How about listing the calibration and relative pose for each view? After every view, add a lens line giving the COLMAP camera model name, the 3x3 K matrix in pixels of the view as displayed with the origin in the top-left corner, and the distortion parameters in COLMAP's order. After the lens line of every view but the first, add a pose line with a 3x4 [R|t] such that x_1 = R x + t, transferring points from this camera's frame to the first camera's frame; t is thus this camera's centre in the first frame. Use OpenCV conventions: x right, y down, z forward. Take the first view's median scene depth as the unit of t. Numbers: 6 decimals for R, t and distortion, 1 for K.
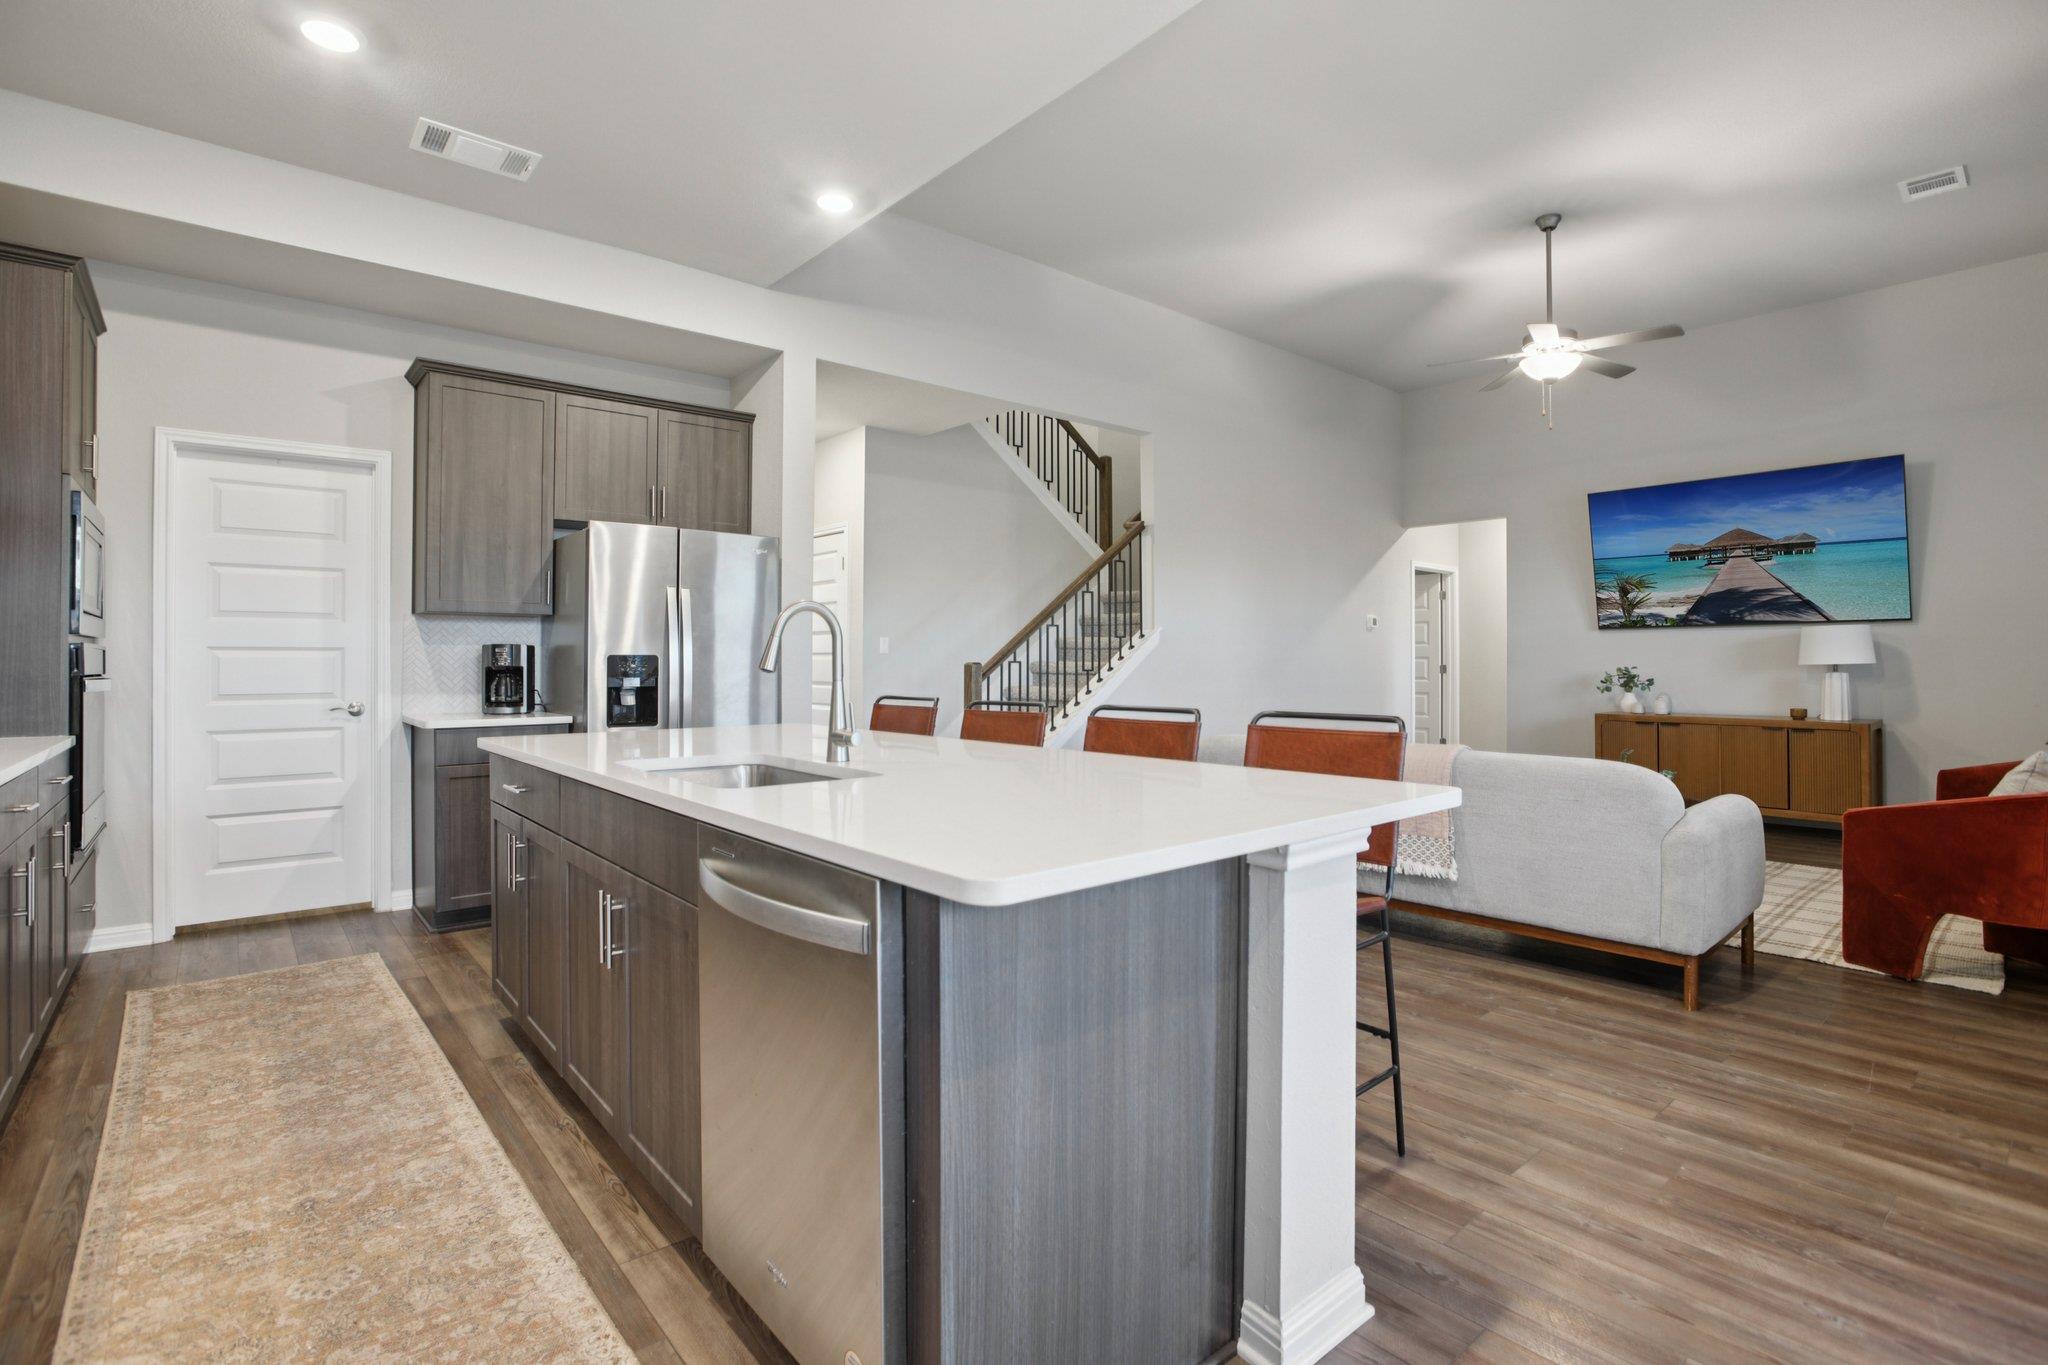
lens RADIAL K [[955.9, 0, 1018.2], [0, 955.9, 674.7], [0, 0, 1]] dist [-0.044716, 0.015200]
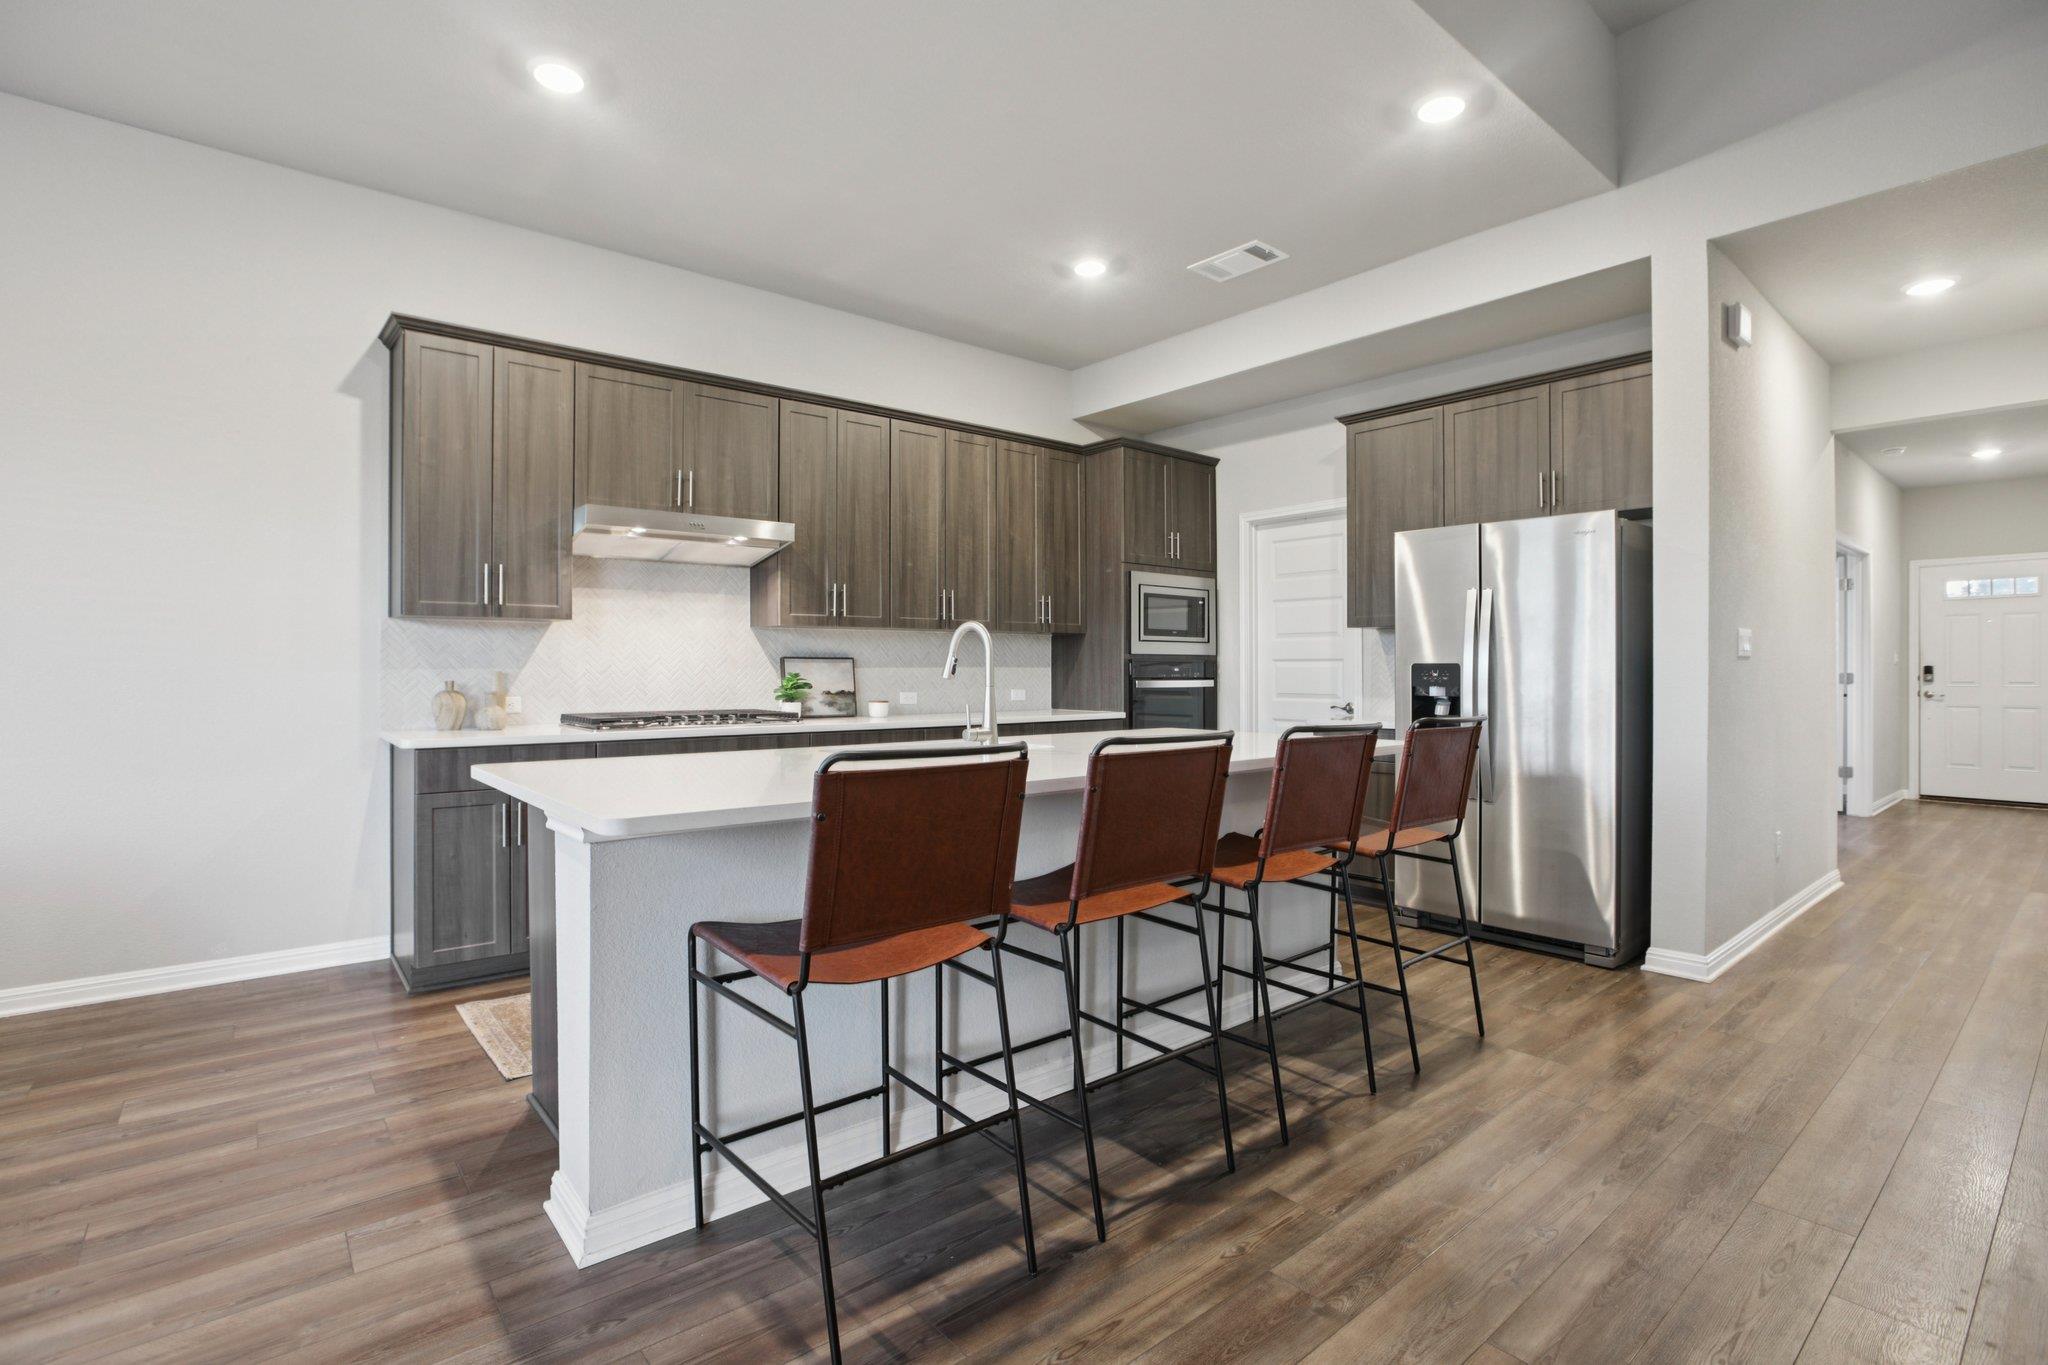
lens RADIAL K [[955.9, 0, 1018.2], [0, 955.9, 674.7], [0, 0, 1]] dist [-0.044716, 0.015200]
pose [[-0.021816, 0.008248, -0.999728, 0.592002], [-0.016284, 0.999830, 0.008605, -0.011471], [0.999629, 0.016468, -0.021678, 0.618078]]
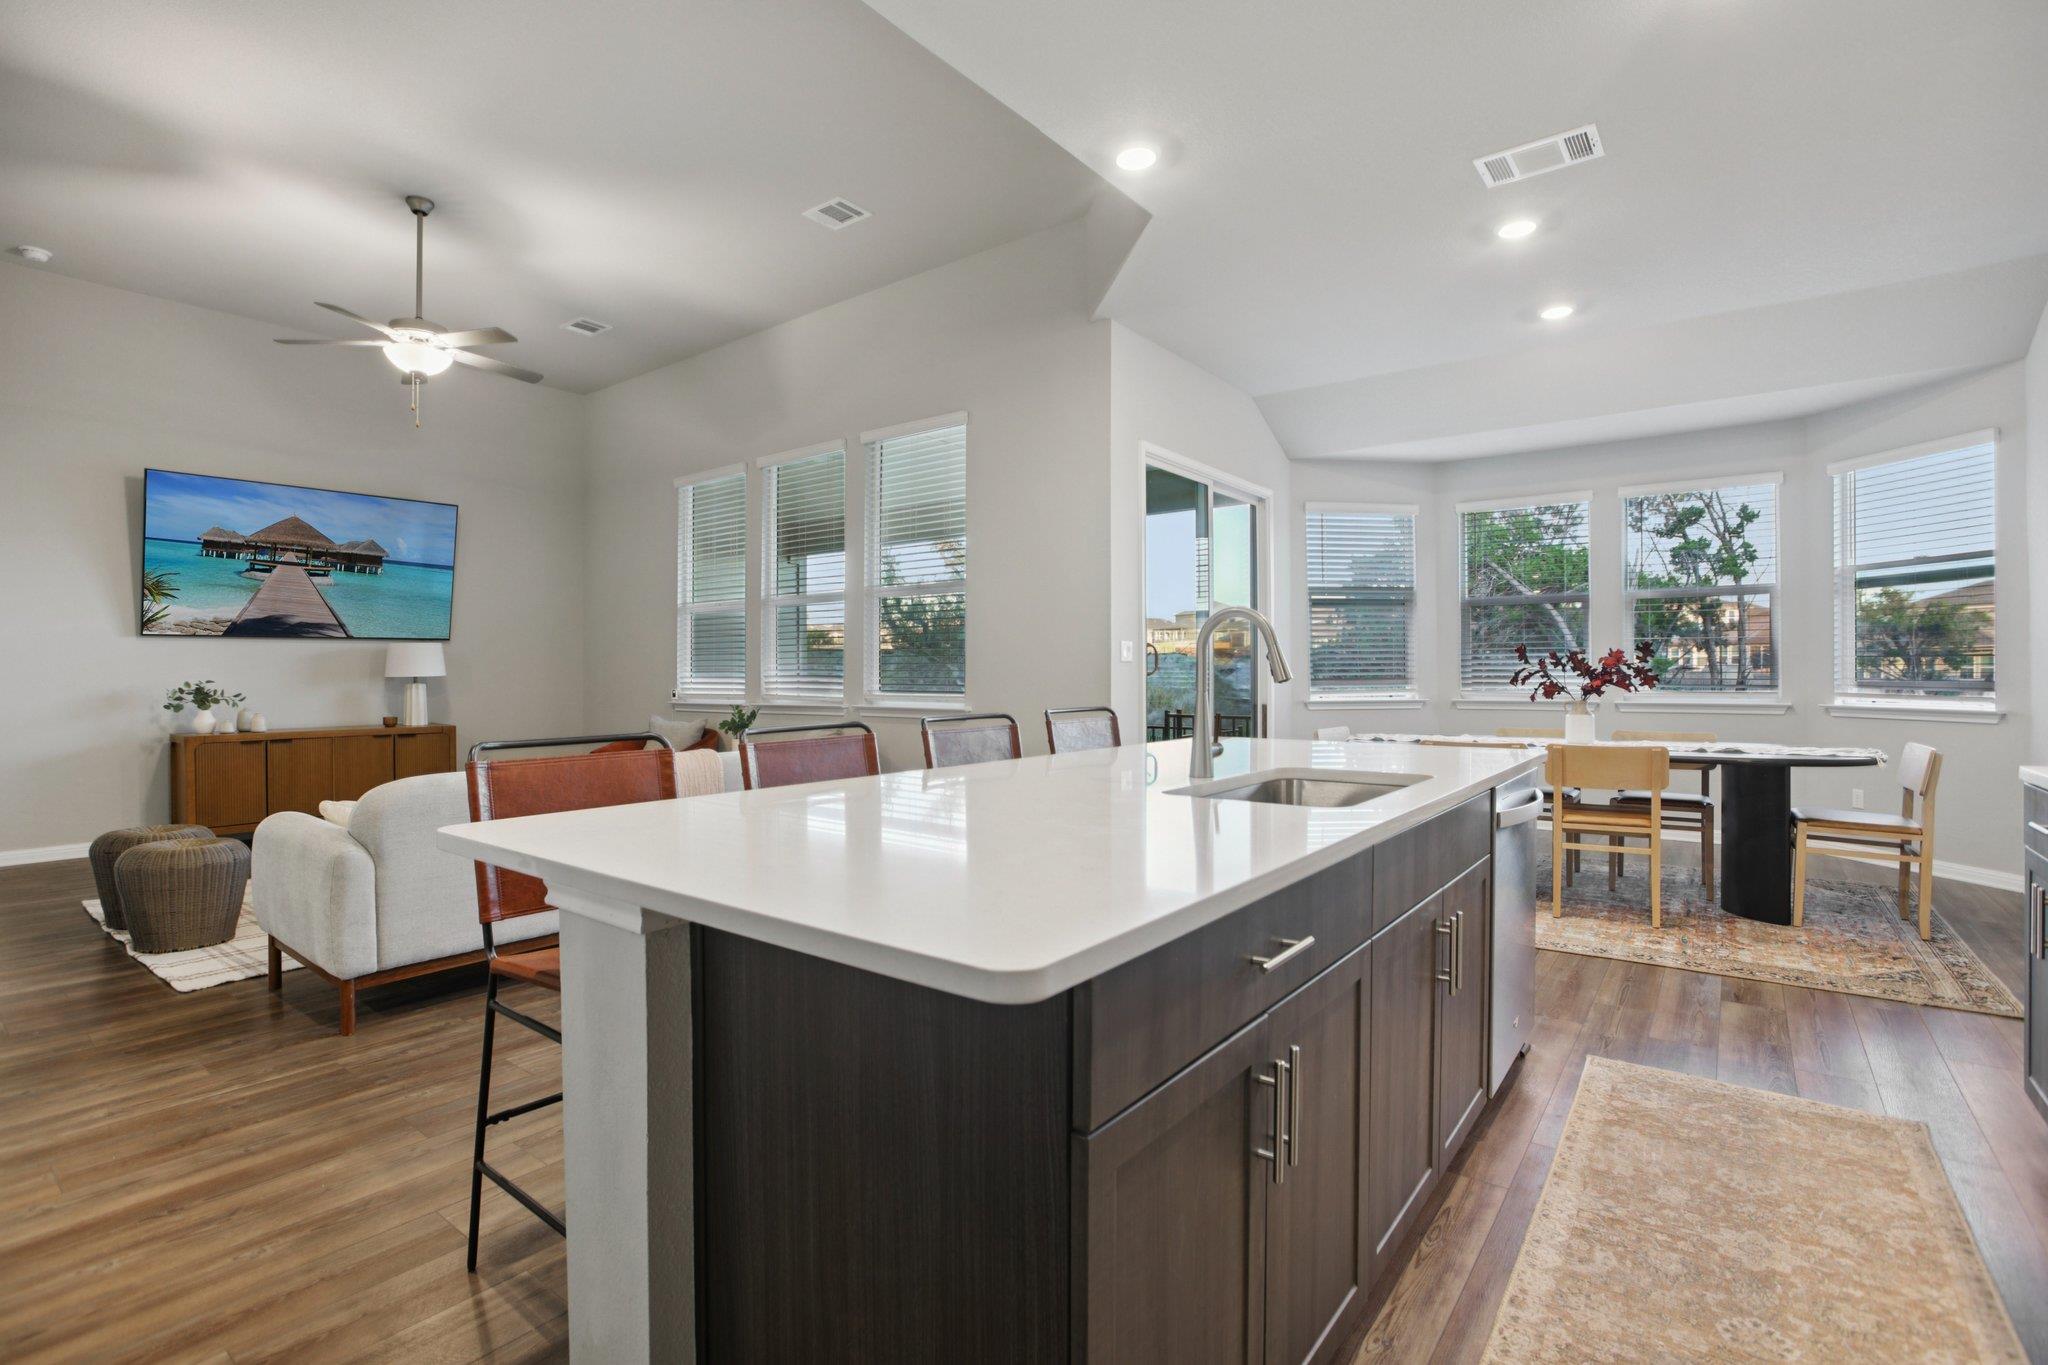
lens RADIAL K [[955.9, 0, 1018.2], [0, 955.9, 674.7], [0, 0, 1]] dist [-0.044716, 0.015200]
pose [[-0.211514, -0.000269, 0.977375, -0.629446], [0.017115, 0.999846, 0.003979, -0.008982], [-0.977225, 0.017570, -0.211477, 0.802847]]
